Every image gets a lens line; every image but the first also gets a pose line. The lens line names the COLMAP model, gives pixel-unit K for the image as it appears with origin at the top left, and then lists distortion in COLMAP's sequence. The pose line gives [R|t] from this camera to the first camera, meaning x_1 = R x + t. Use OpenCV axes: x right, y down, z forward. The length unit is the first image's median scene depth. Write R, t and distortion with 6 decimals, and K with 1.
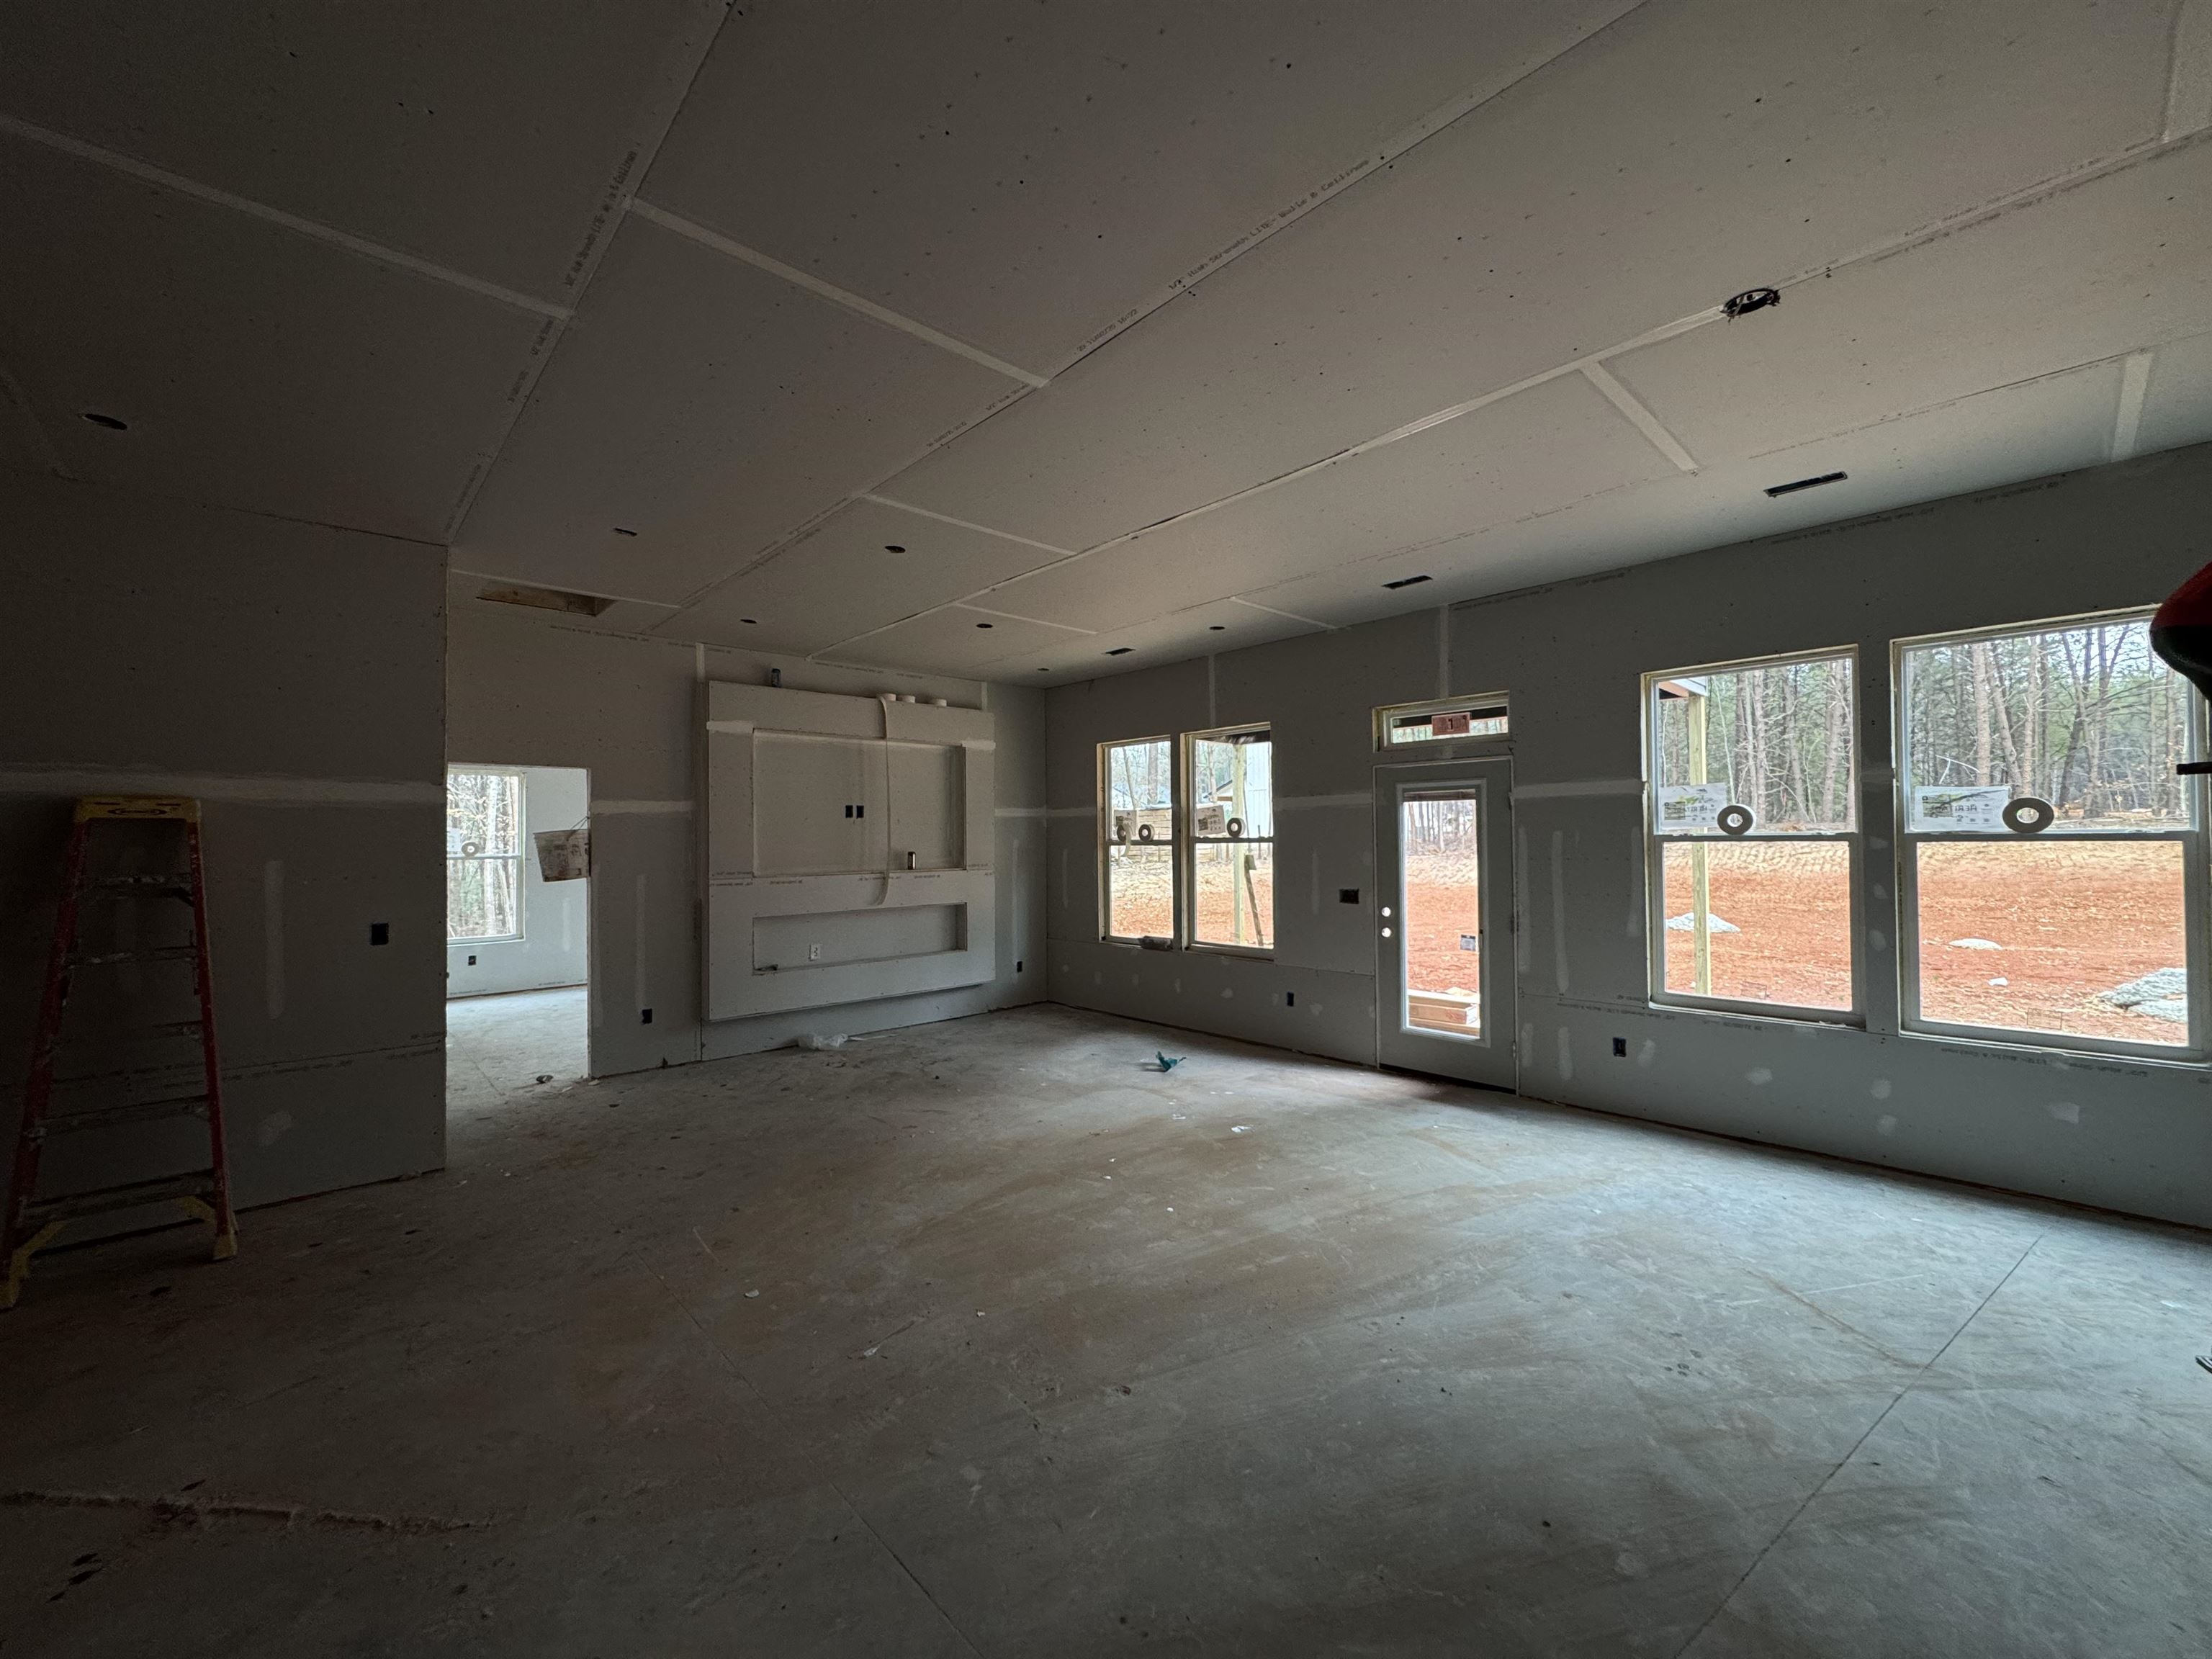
lens RADIAL K [[876.5, 0, 1102.4], [0, 876.5, 826.7], [0, 0, 1]] dist [-0.003974, 0.000702]
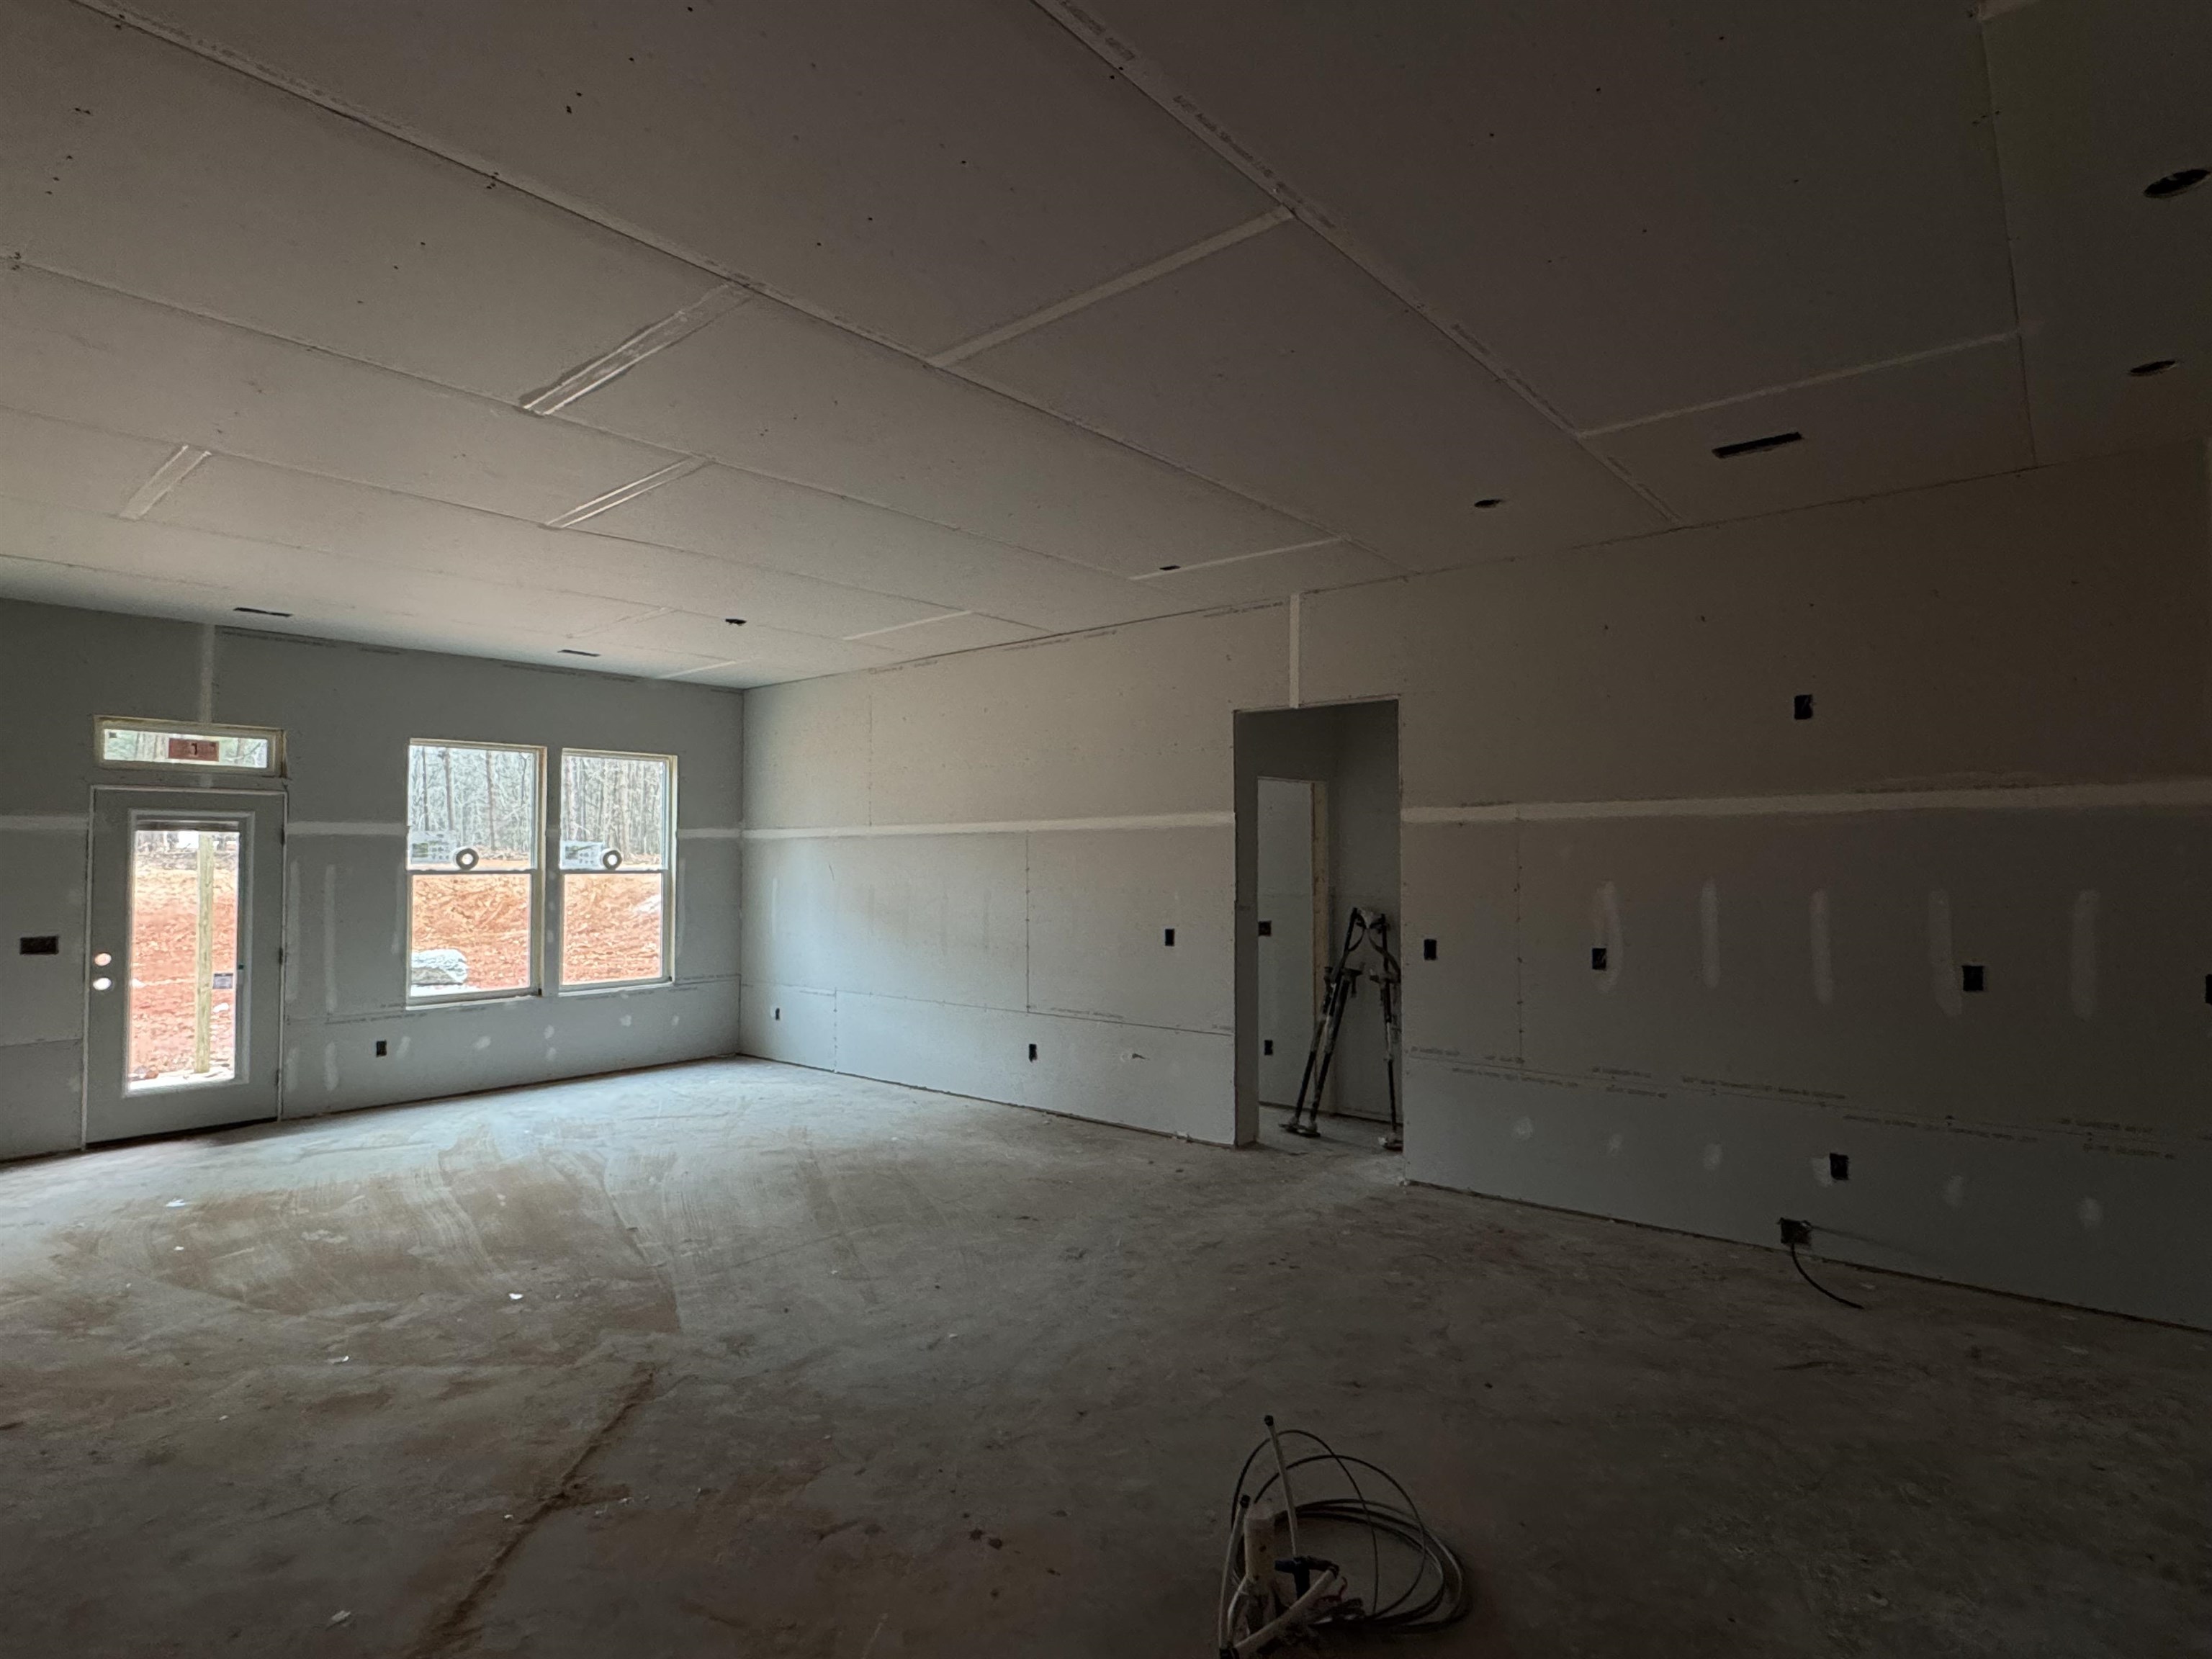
lens RADIAL K [[1158.5, 0, 1100.9], [0, 1158.5, 826.7], [0, 0, 1]] dist [-0.002764, -0.000018]
pose [[-0.115260, 0.040417, 0.992513, -0.916395], [-0.012683, 0.999031, -0.042155, 0.004610], [-0.993254, -0.017446, -0.114636, 0.182430]]
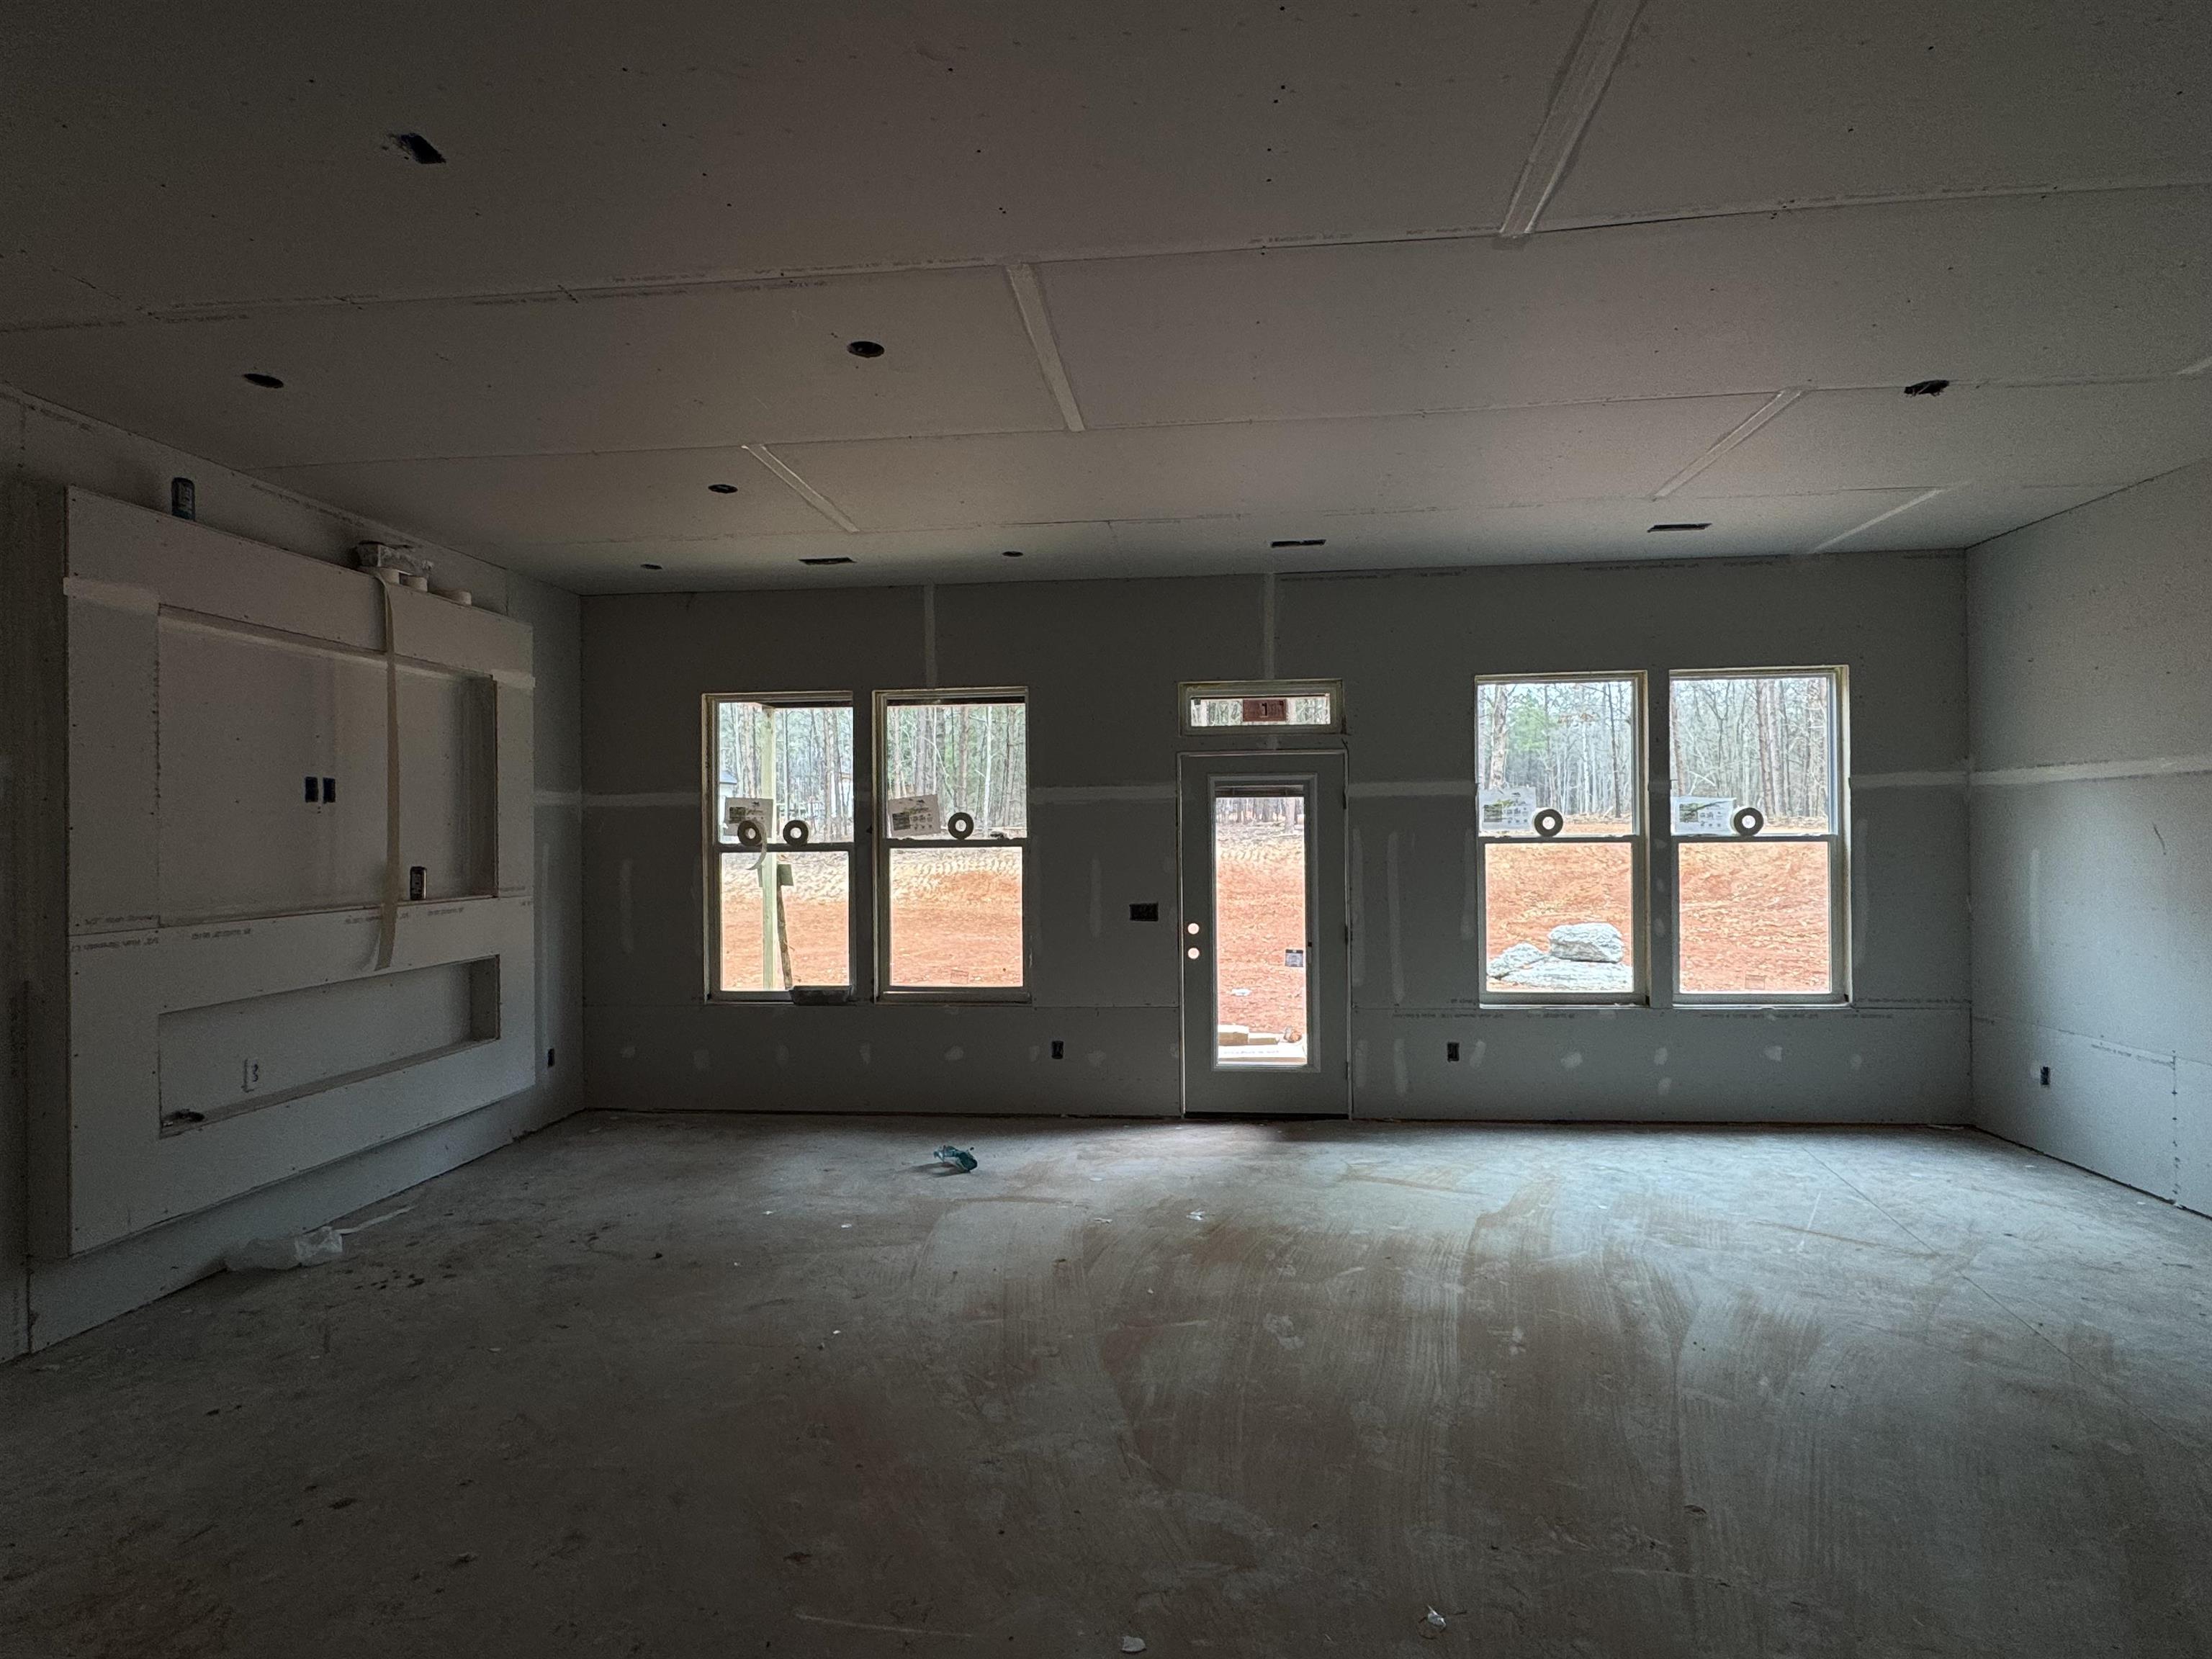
lens RADIAL K [[1158.5, 0, 1100.8], [0, 1158.5, 826.9], [0, 0, 1]] dist [-0.002764, -0.000018]
pose [[0.750008, 0.006408, 0.661397, -0.482610], [-0.007241, 0.999973, -0.001477, 0.002665], [-0.661389, -0.003681, 0.750034, 0.238877]]
